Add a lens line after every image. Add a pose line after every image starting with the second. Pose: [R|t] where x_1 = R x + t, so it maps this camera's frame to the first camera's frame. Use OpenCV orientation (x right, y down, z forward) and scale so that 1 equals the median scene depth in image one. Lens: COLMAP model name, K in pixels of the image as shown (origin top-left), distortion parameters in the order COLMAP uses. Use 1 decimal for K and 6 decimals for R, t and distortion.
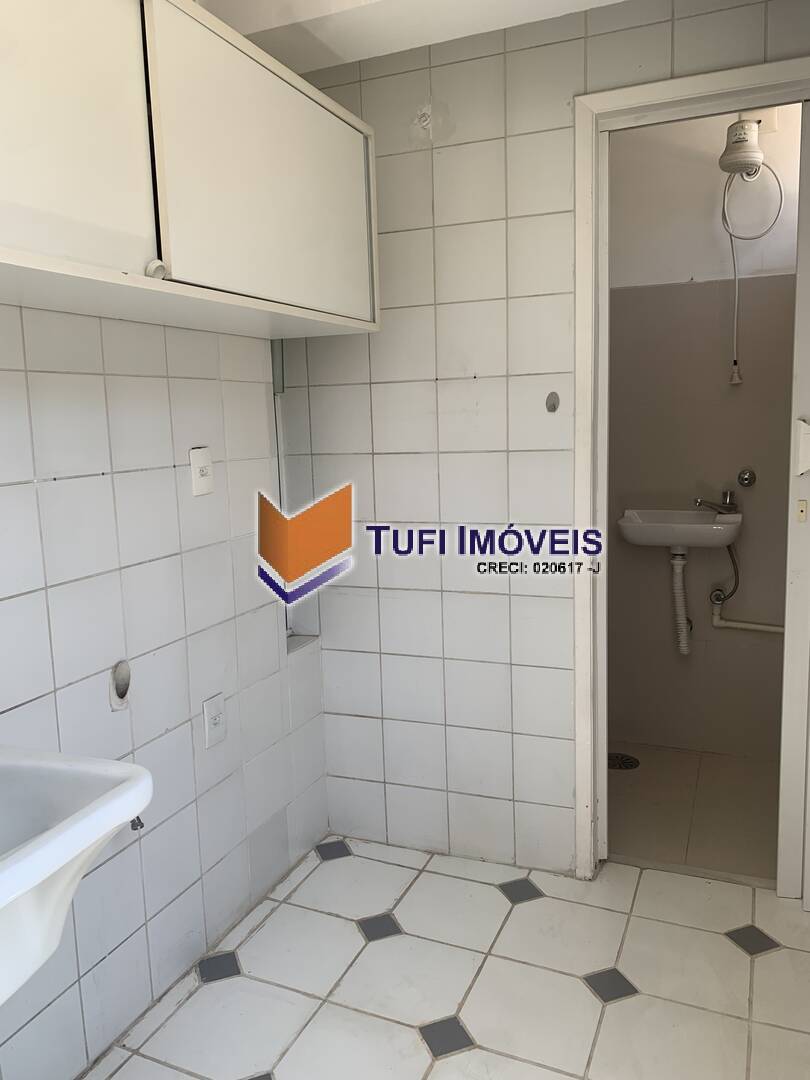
lens RADIAL K [[843.7, 0, 401.1], [0, 843.7, 541.3], [0, 0, 1]] dist [0.042975, -0.037291]
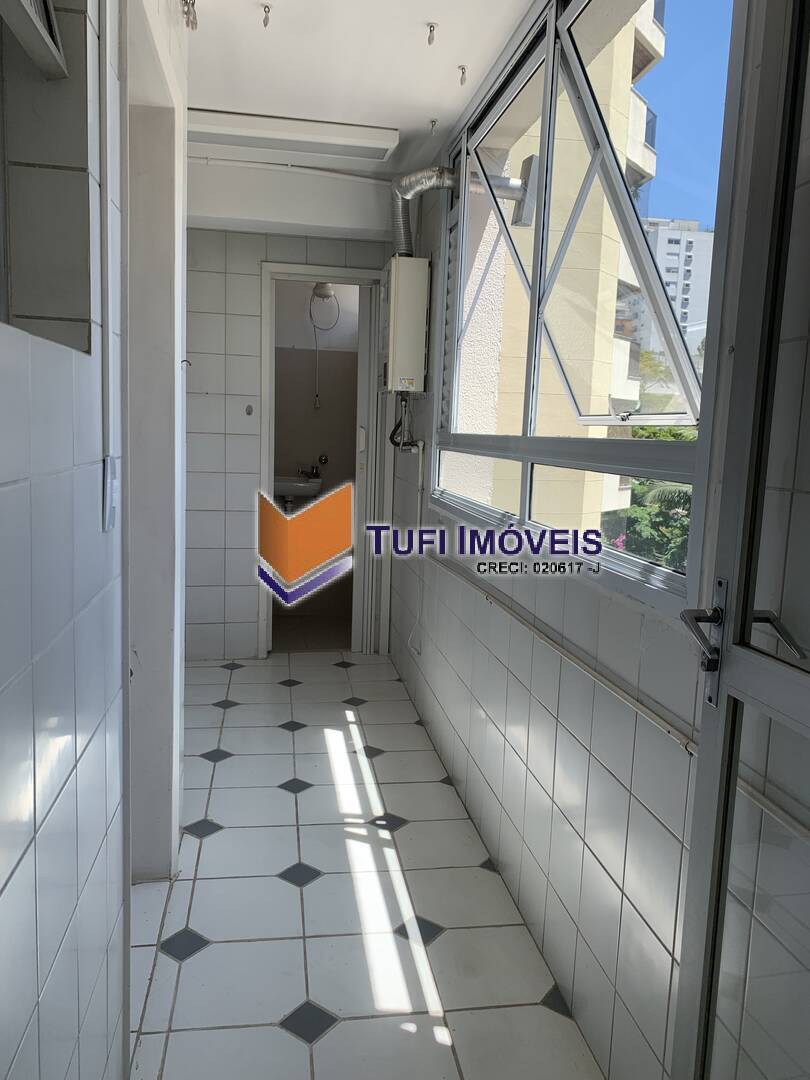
lens RADIAL K [[843.7, 0, 405.6], [0, 843.7, 540.3], [0, 0, 1]] dist [0.042975, -0.037291]
pose [[0.842729, -0.010724, 0.538231, -0.419204], [0.016245, 0.999853, -0.005514, 0.112016], [-0.538092, 0.013390, 0.842780, -0.614394]]
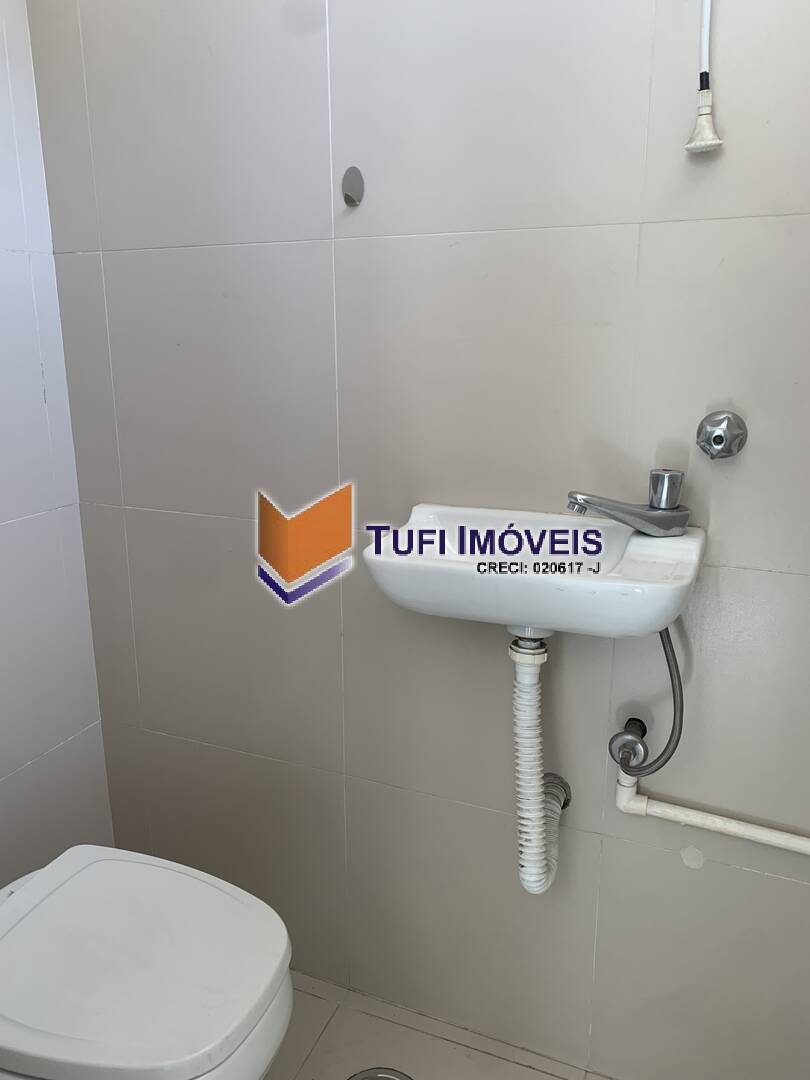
lens RADIAL K [[843.7, 0, 405.6], [0, 843.7, 538.0], [0, 0, 1]] dist [0.042975, -0.037291]
pose [[0.999570, 0.021289, 0.020182, 0.270379], [-0.022898, 0.996270, 0.083194, -0.058569], [-0.018336, -0.083620, 0.996329, 0.647896]]
